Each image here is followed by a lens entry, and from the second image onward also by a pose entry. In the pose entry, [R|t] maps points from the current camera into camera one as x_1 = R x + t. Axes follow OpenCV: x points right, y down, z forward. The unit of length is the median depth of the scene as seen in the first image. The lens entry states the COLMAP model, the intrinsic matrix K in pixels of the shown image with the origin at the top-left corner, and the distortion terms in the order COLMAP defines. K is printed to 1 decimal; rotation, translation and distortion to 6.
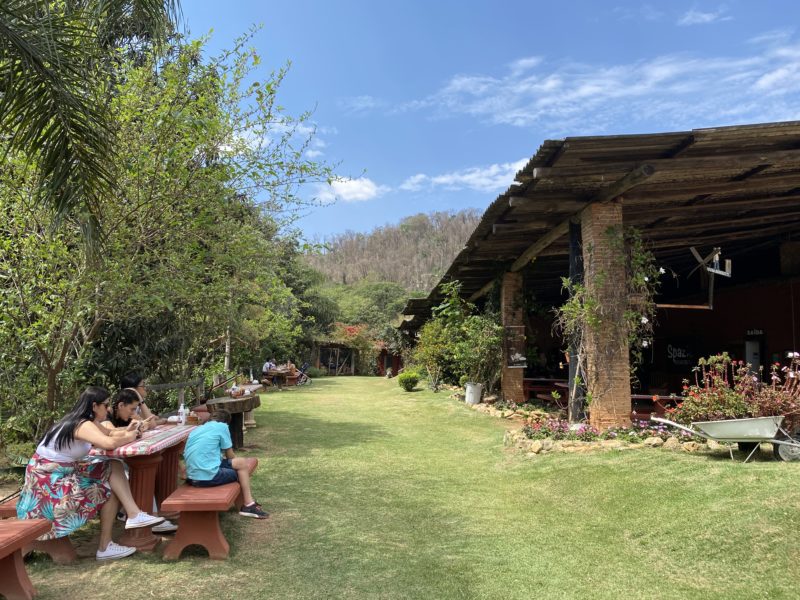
lens RADIAL K [[577.5, 0, 400.0], [0, 577.5, 300.0], [0, 0, 1]] dist [-0.006654, -0.005165]
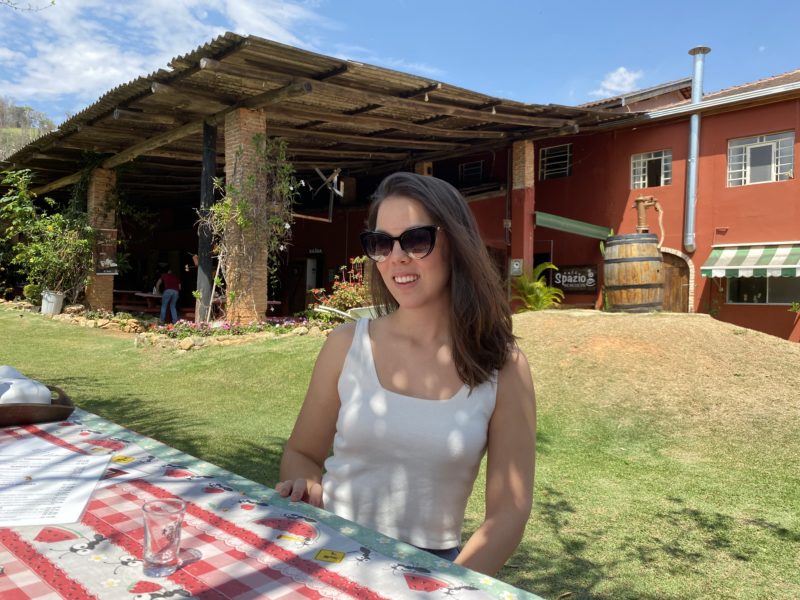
lens RADIAL K [[577.5, 0, 400.0], [0, 577.5, 300.0], [0, 0, 1]] dist [-0.006654, -0.005165]
pose [[0.747102, -0.007494, 0.664667, -0.110190], [-0.089878, 0.989615, 0.112183, 0.022692], [-0.658605, -0.143551, 0.738669, 0.014282]]
